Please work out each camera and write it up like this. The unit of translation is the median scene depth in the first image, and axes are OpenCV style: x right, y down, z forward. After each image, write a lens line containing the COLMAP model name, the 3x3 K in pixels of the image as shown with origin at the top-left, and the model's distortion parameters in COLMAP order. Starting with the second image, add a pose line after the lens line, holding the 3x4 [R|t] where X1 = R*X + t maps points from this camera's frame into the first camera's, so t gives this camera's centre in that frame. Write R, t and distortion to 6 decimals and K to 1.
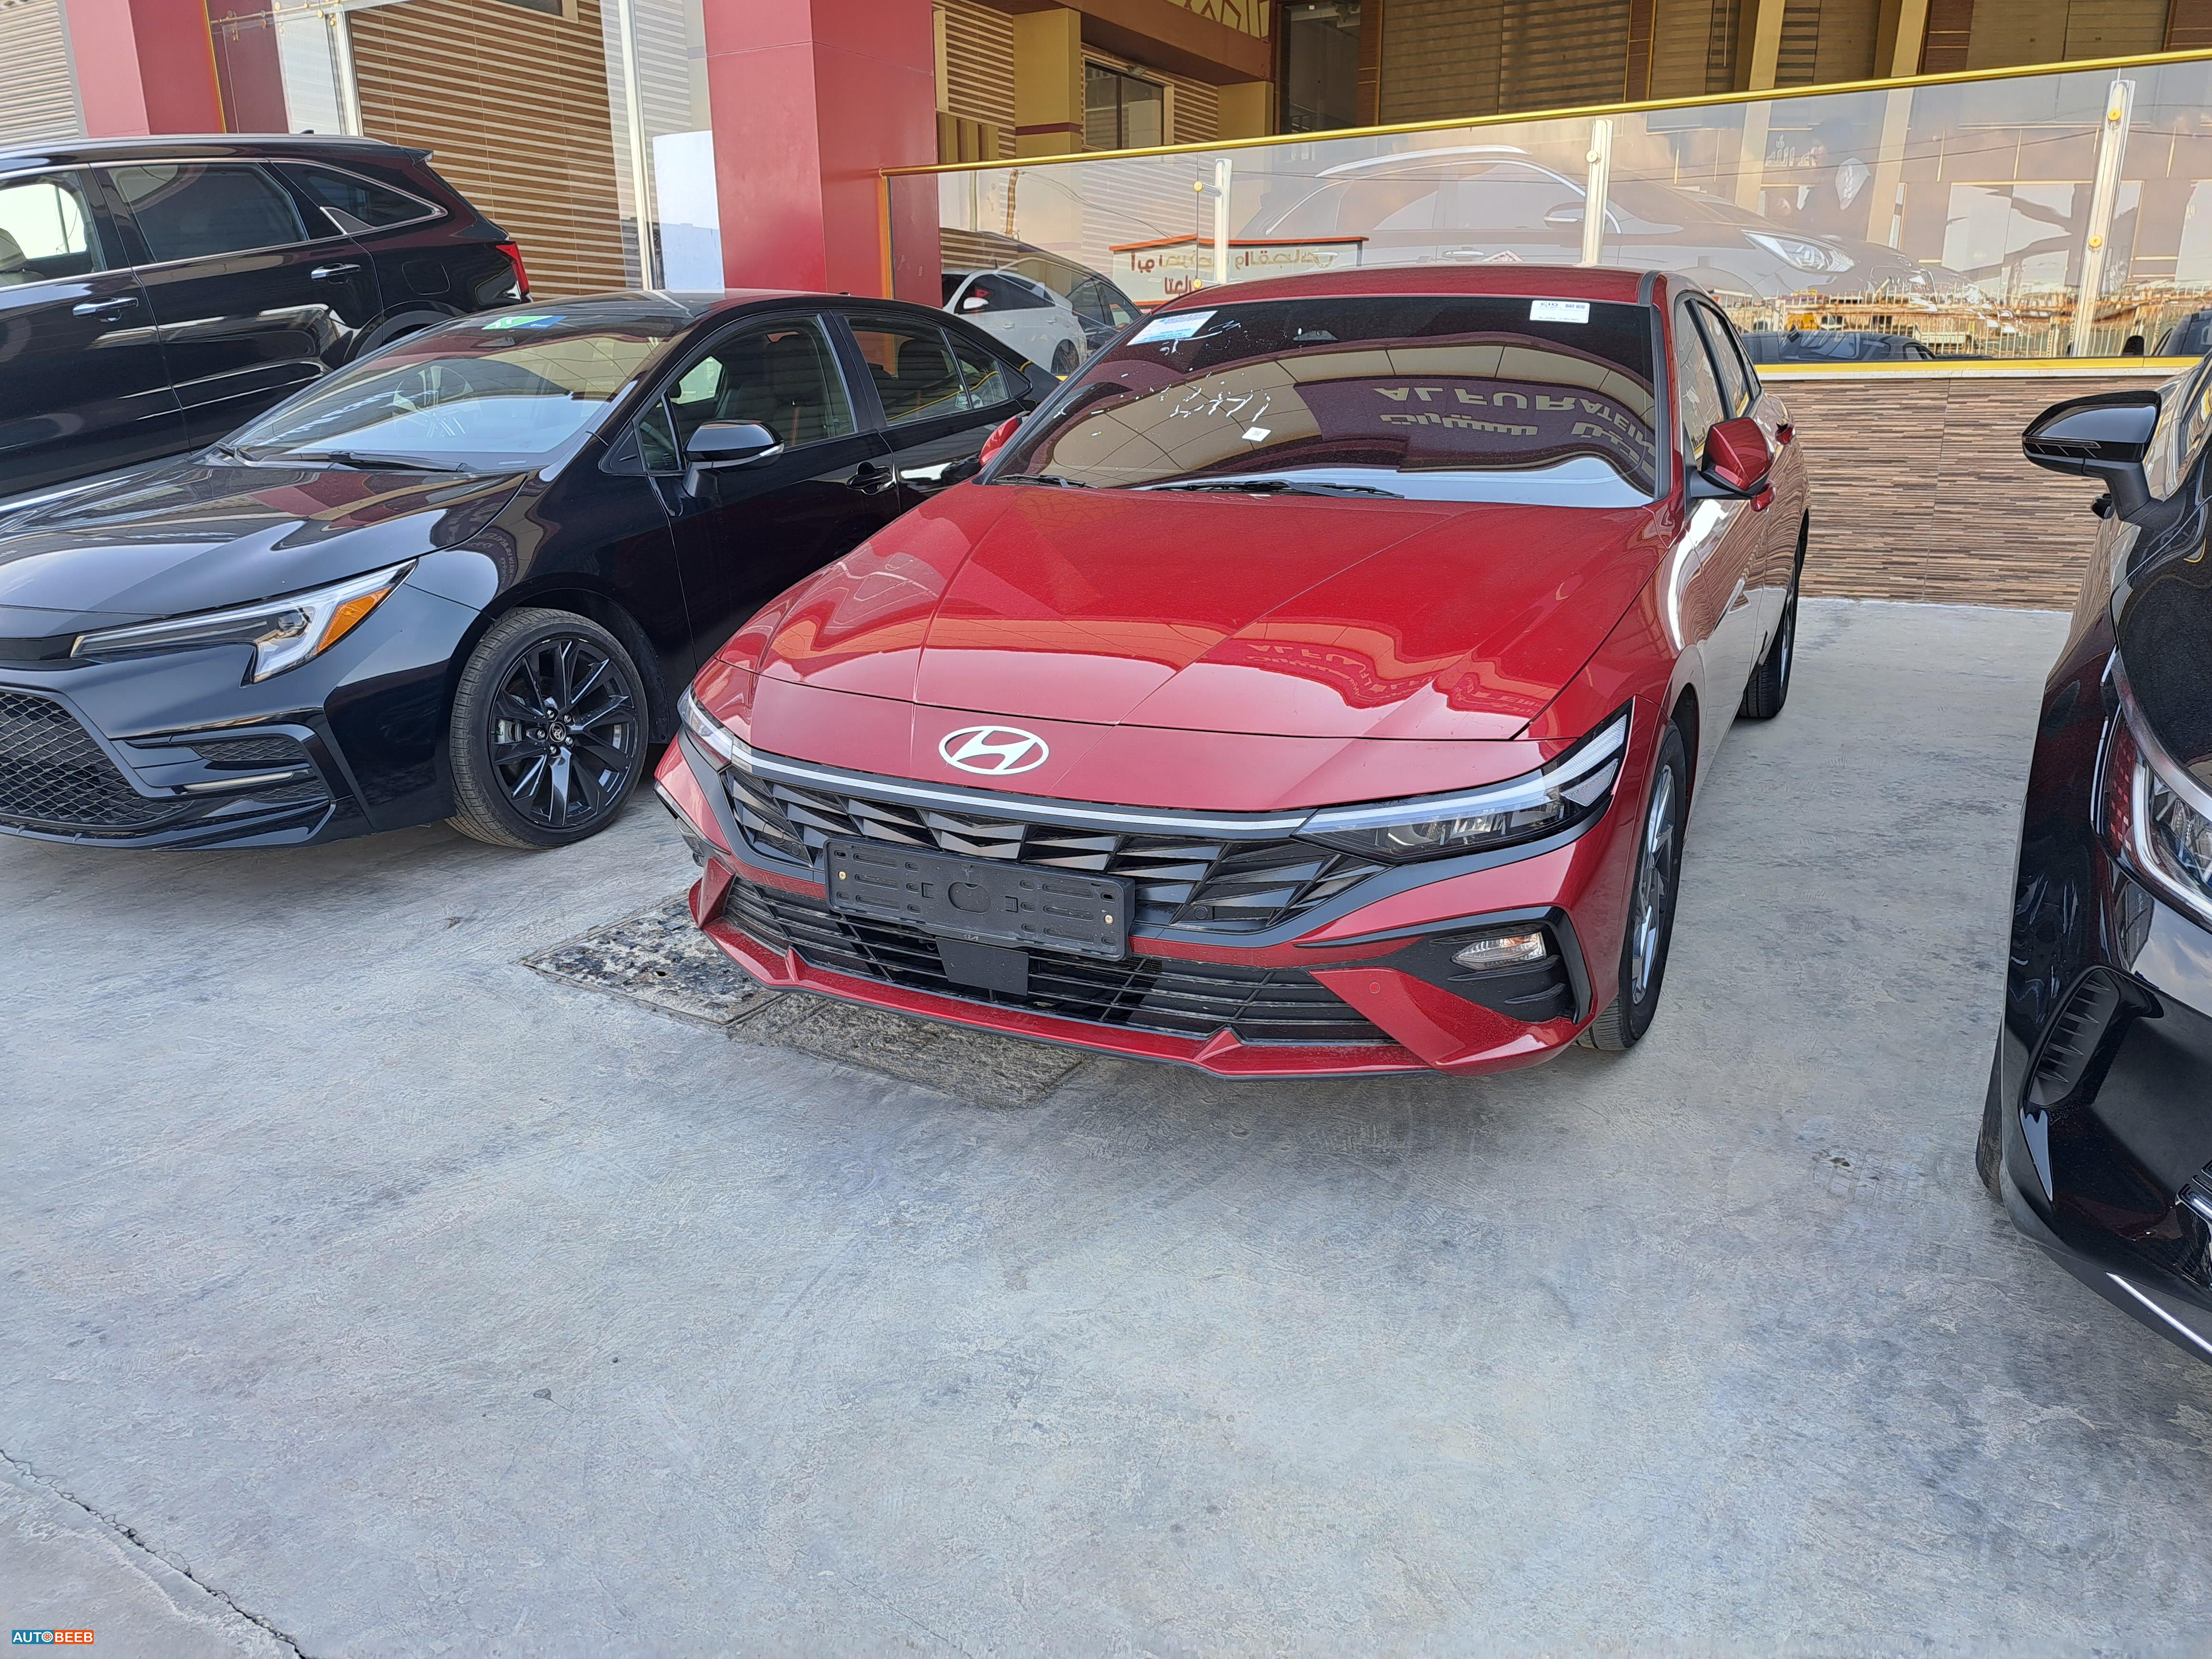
lens RADIAL K [[1665.5, 0, 1106.0], [0, 1665.5, 829.5], [0, 0, 1]] dist [0.079445, -0.074199]
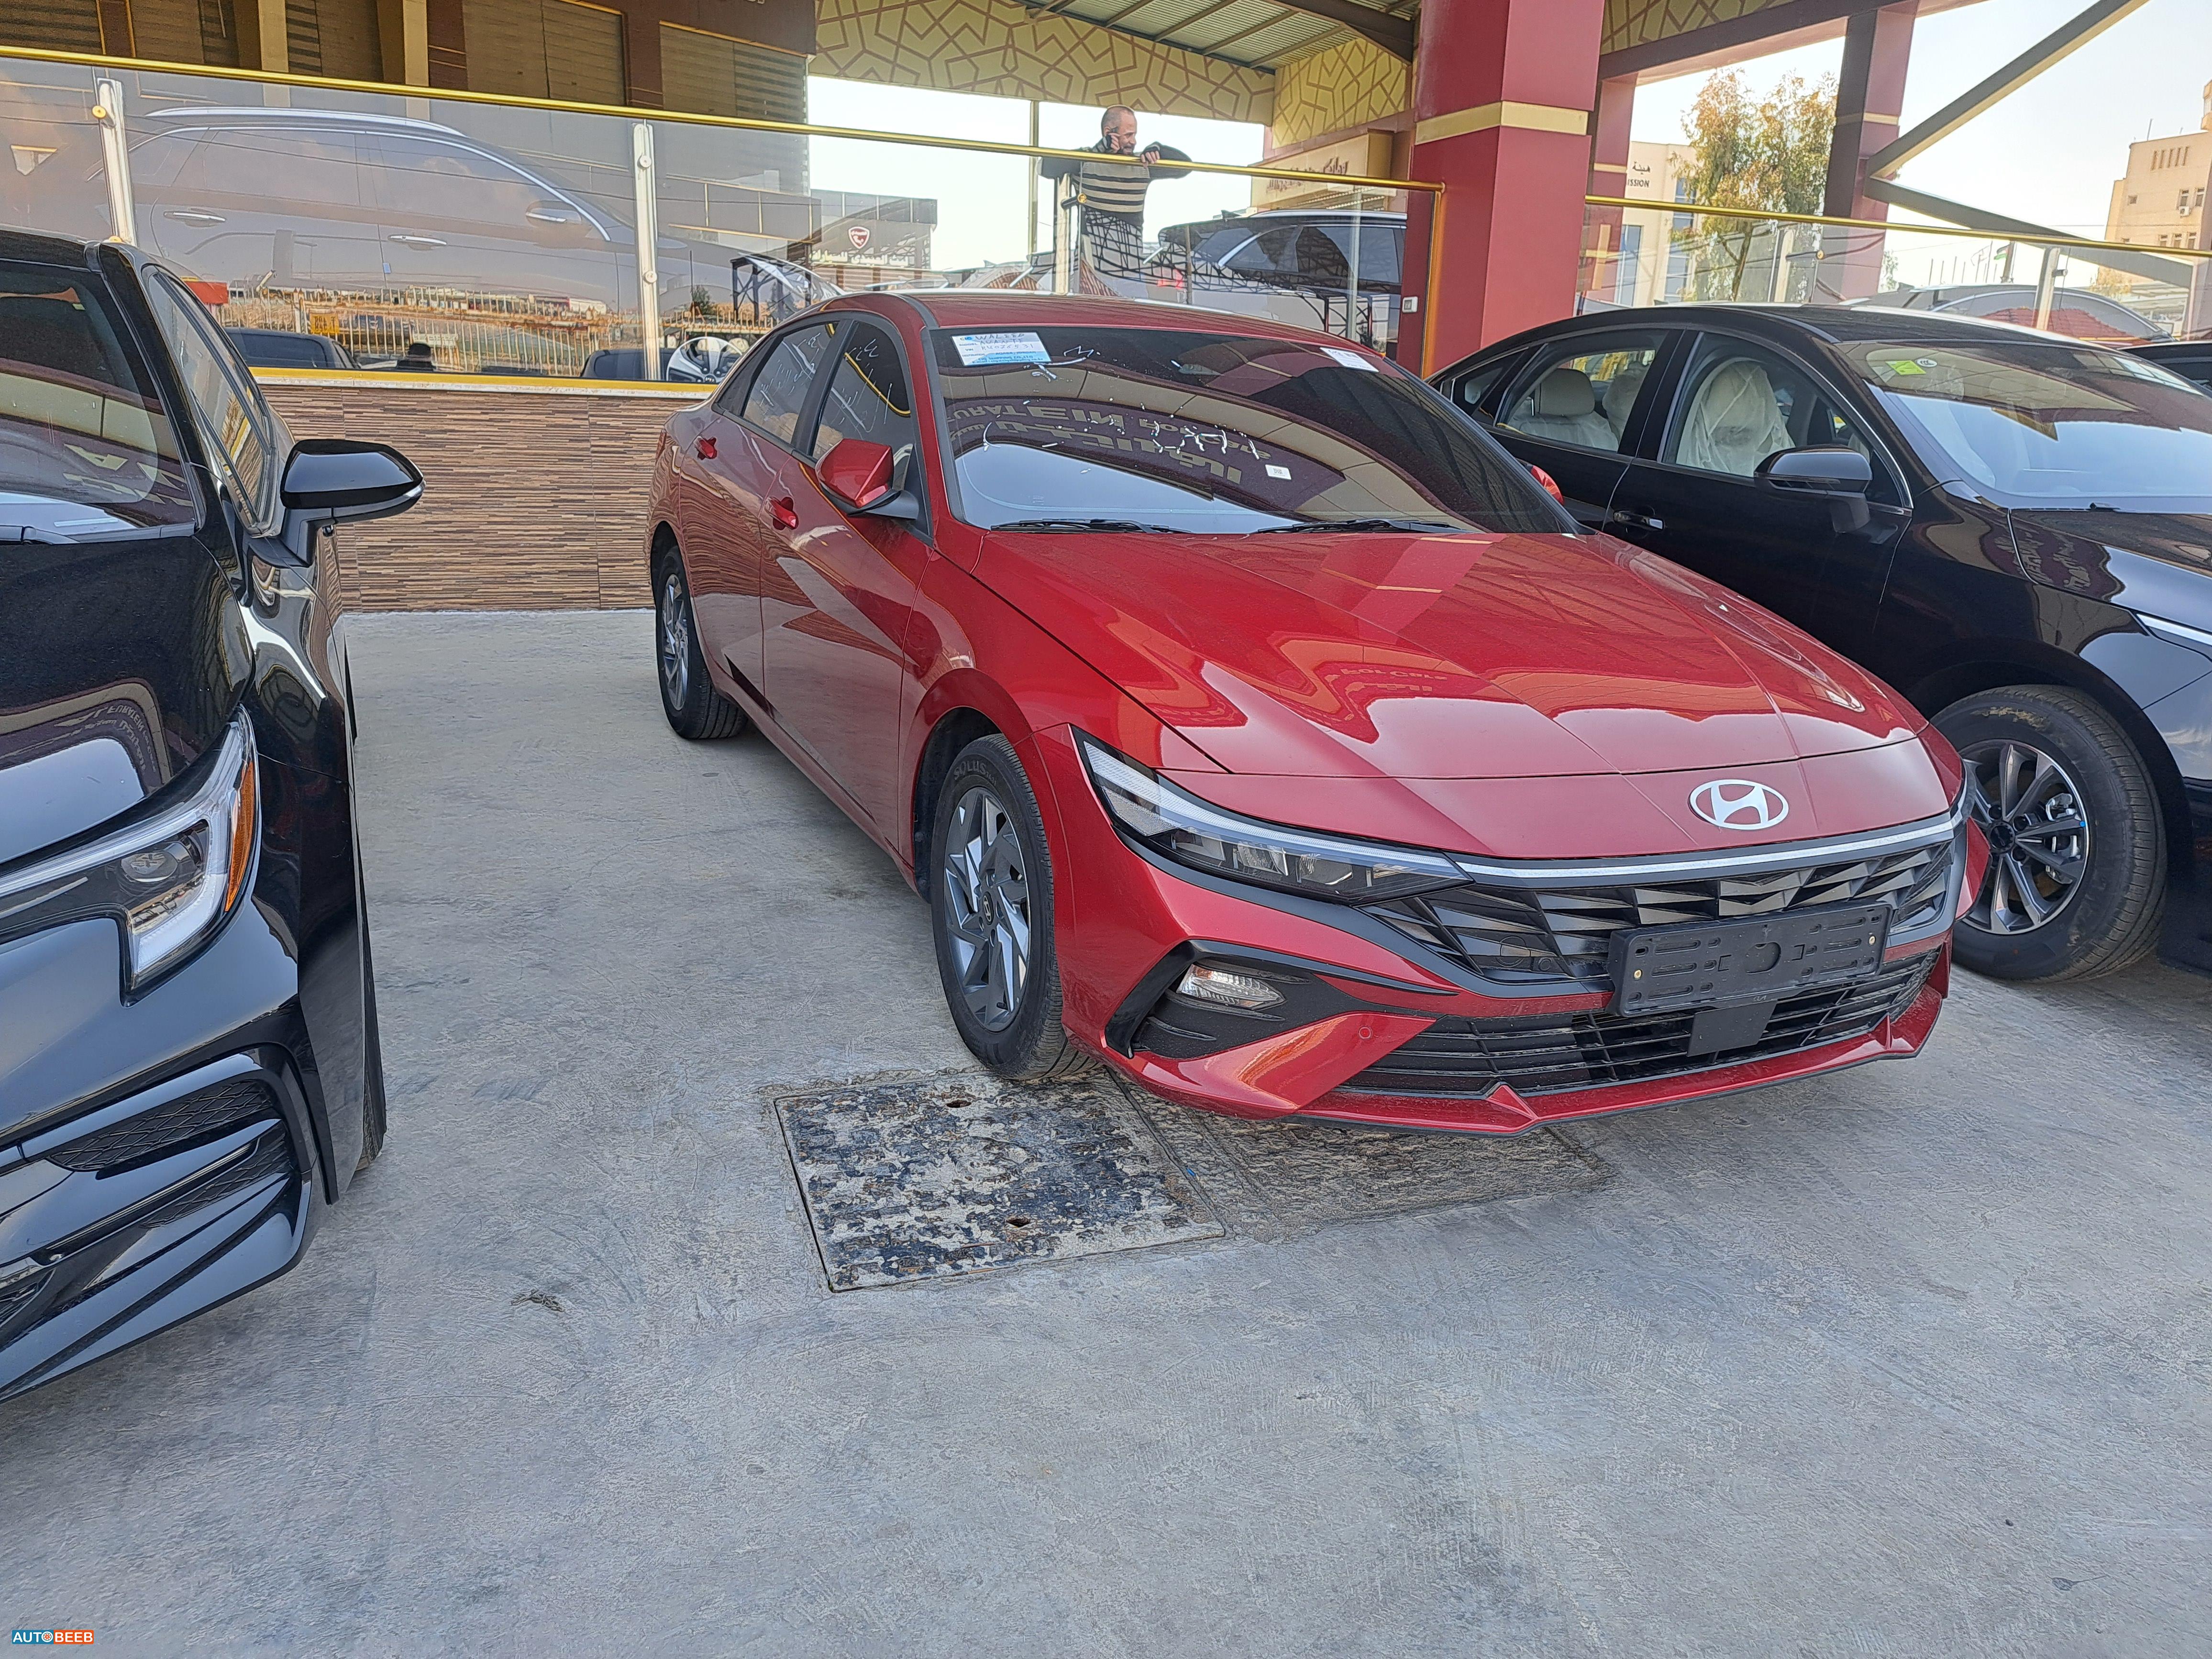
lens RADIAL K [[1665.5, 0, 1106.0], [0, 1665.5, 829.5], [0, 0, 1]] dist [0.079445, -0.074199]
pose [[0.580480, -0.178057, 0.794568, -0.804024], [0.177581, 0.979993, 0.089876, -0.141525], [-0.794675, 0.088929, 0.600486, 0.529230]]
